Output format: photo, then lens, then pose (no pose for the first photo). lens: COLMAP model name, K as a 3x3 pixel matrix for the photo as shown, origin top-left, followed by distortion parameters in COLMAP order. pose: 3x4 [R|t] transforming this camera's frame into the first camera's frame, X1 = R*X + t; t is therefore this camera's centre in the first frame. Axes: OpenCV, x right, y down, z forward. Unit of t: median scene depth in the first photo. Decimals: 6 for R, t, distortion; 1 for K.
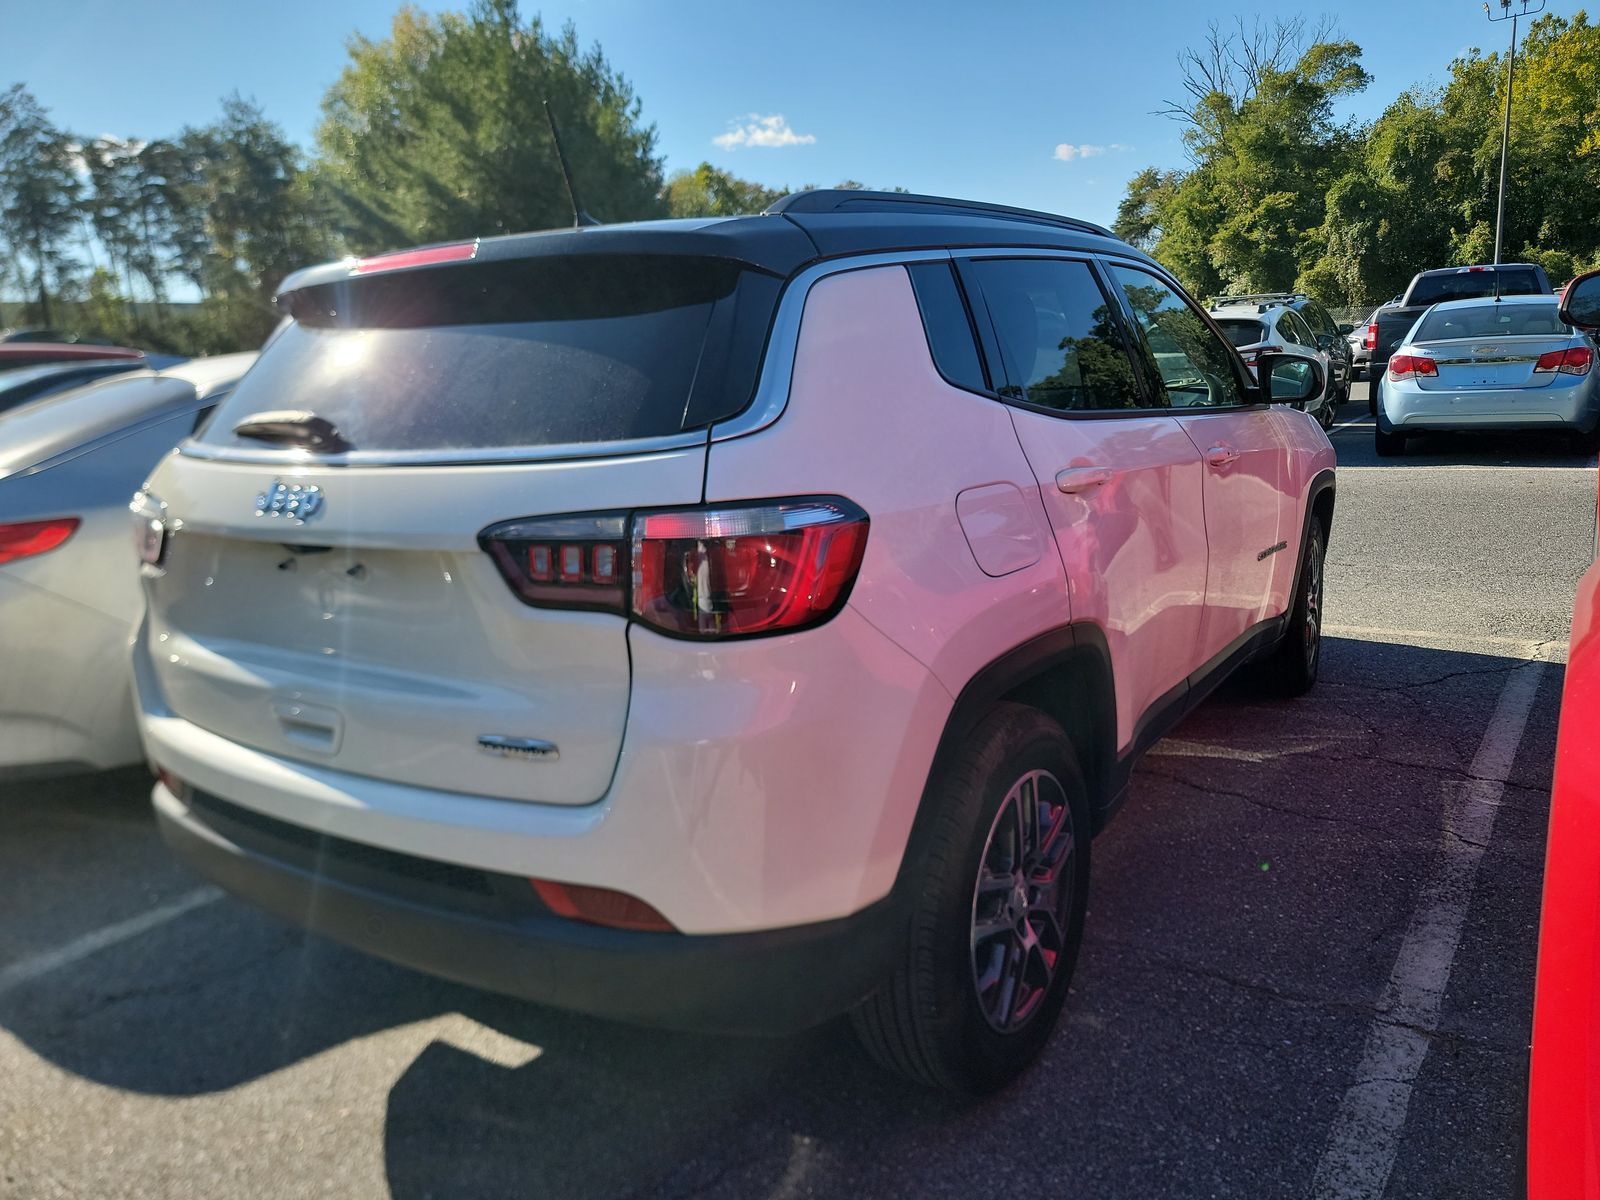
lens RADIAL K [[1190.3, 0, 800.0], [0, 1190.3, 600.0], [0, 0, 1]] dist [0.104201, -0.091218]
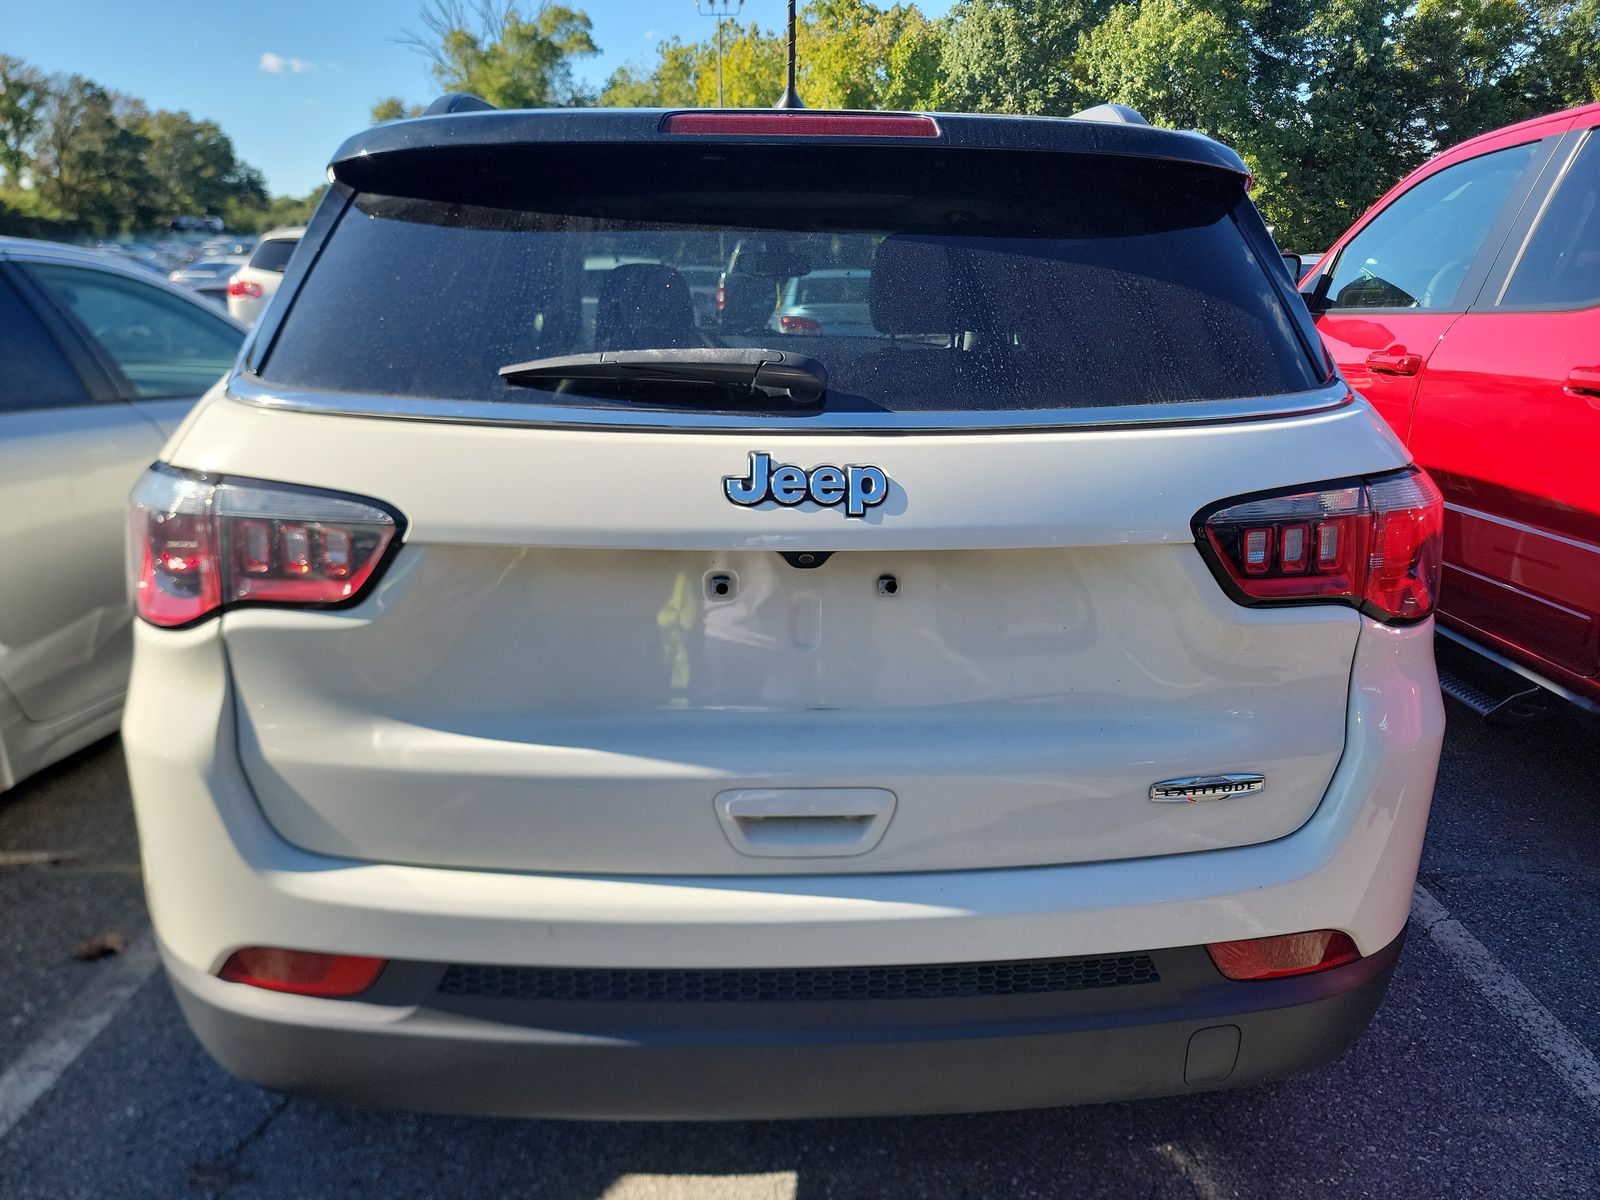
lens RADIAL K [[1190.3, 0, 800.0], [0, 1190.3, 600.0], [0, 0, 1]] dist [0.104201, -0.091218]
pose [[0.795181, -0.104063, 0.597375, -0.737637], [0.077711, 0.994529, 0.069803, -0.061587], [-0.601371, -0.009084, 0.798918, 0.424081]]
